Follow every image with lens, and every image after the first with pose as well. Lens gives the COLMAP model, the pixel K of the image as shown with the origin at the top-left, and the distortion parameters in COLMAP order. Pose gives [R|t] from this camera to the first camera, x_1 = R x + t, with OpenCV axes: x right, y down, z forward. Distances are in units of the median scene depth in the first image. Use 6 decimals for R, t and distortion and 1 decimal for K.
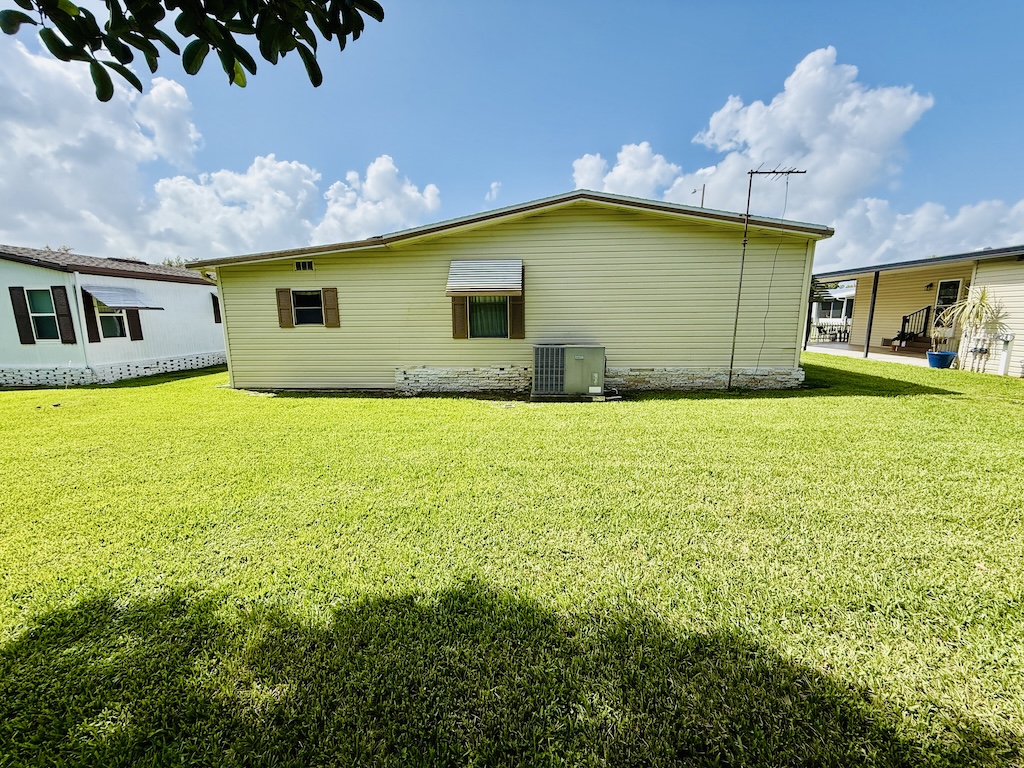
lens RADIAL K [[406.3, 0, 512.6], [0, 406.3, 385.1], [0, 0, 1]] dist [-0.001223, 0.000919]
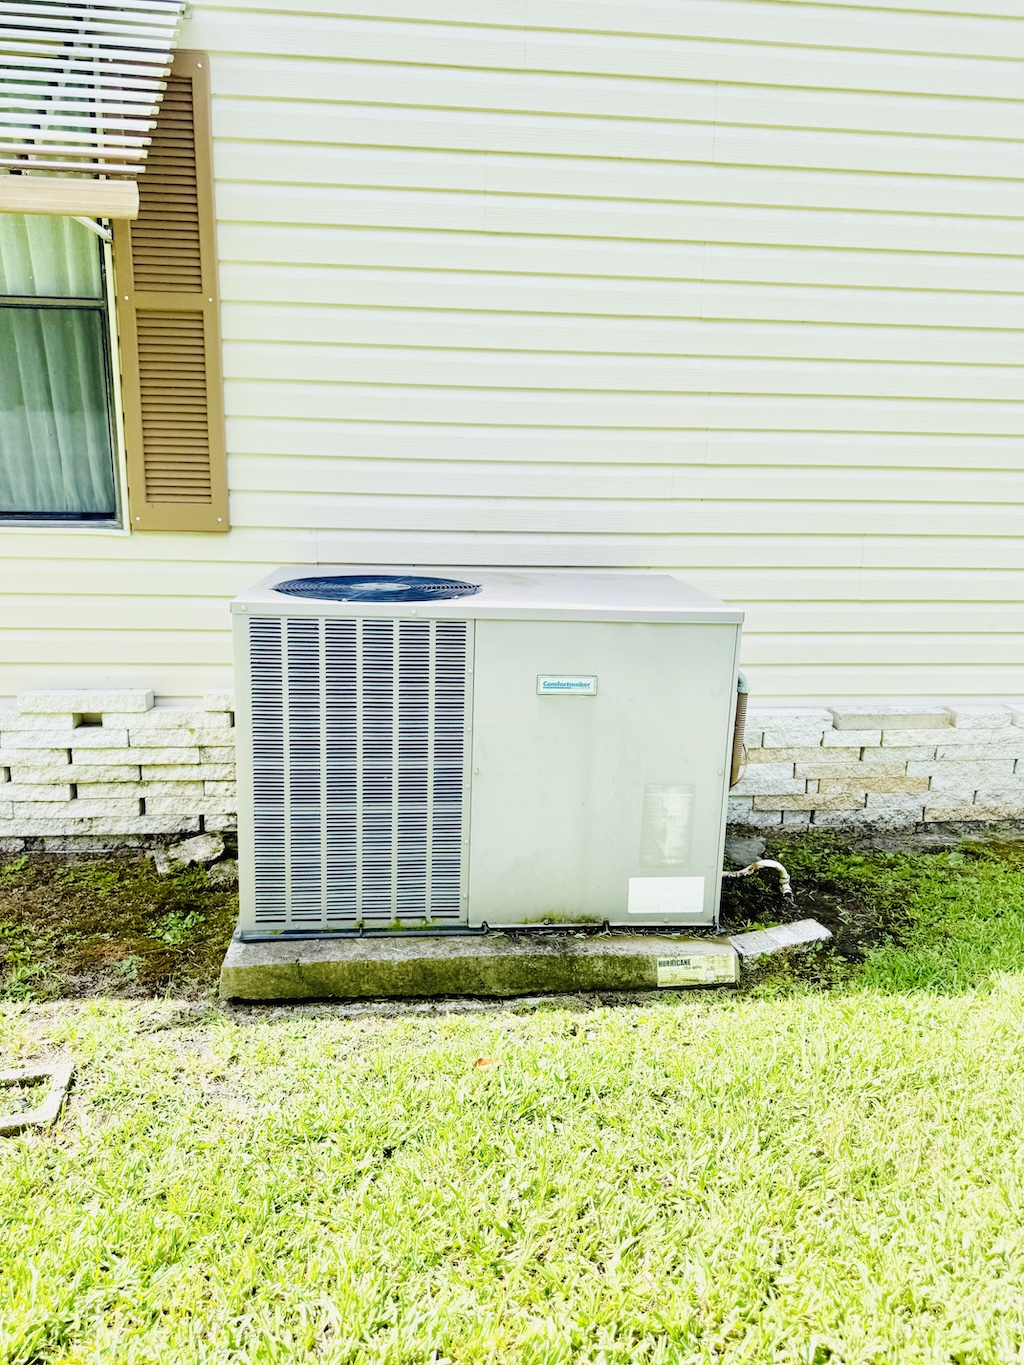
lens RADIAL K [[972.2, 0, 508.6], [0, 972.2, 682.7], [0, 0, 1]] dist [0.005029, -0.019531]
pose [[0.986333, -0.011644, 0.164353, 0.086377], [0.000004, 0.997501, 0.070648, -0.092065], [-0.164765, -0.069682, 0.983868, 0.656887]]
